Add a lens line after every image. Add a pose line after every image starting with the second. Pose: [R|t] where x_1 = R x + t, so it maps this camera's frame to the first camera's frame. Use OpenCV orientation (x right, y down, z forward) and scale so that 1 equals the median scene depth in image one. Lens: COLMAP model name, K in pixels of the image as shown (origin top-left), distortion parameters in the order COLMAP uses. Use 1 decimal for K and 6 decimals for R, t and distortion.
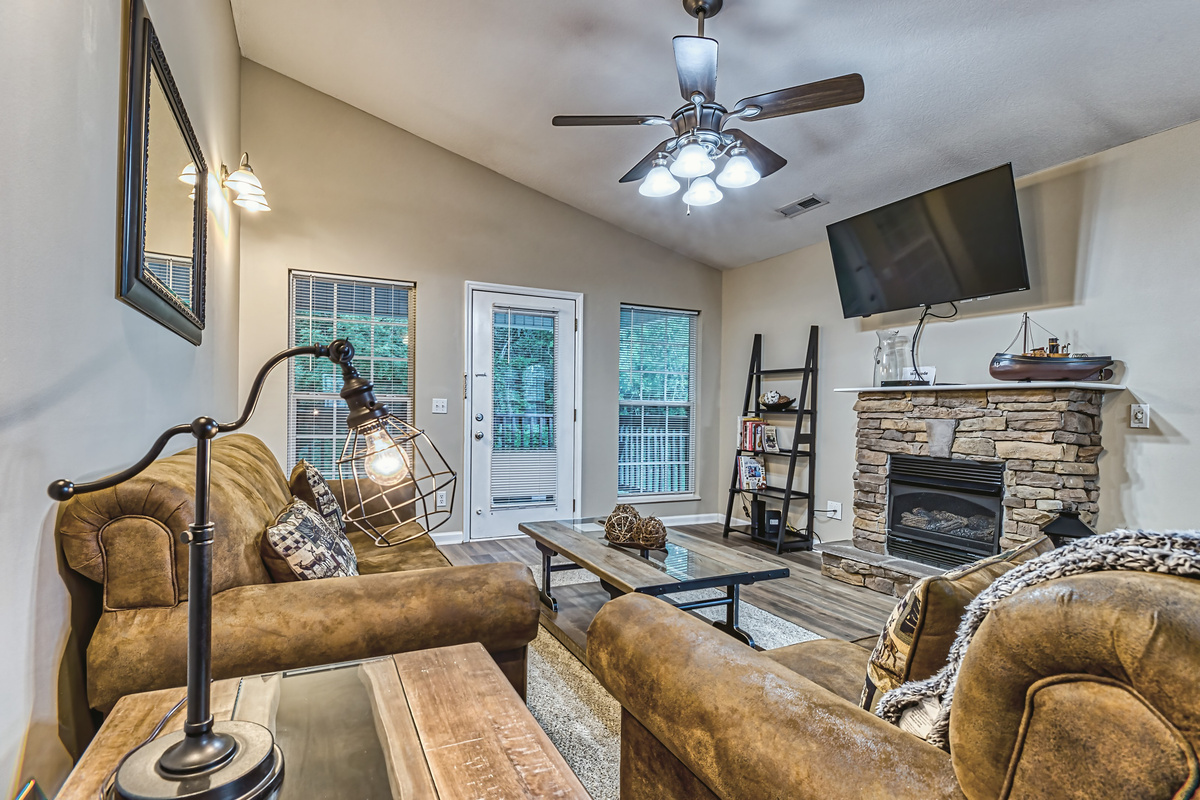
lens RADIAL K [[578.4, 0, 548.8], [0, 578.4, 418.7], [0, 0, 1]] dist [0.003907, -0.000255]
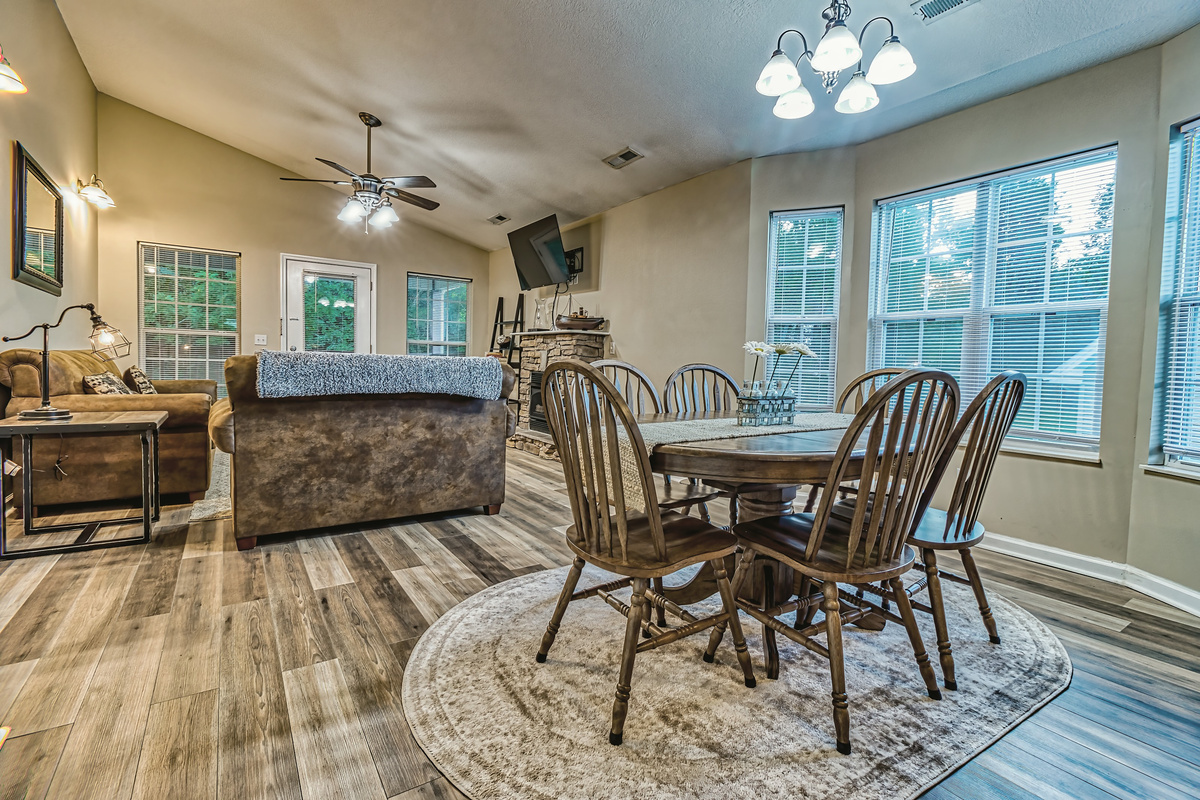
lens RADIAL K [[566.9, 0, 599.4], [0, 566.9, 388.1], [0, 0, 1]] dist [0.010738, -0.010544]
pose [[0.982385, 0.004732, 0.186808, 0.480368], [-0.010949, 0.999419, 0.032262, 0.054804], [-0.186547, -0.033739, 0.981867, -0.705529]]
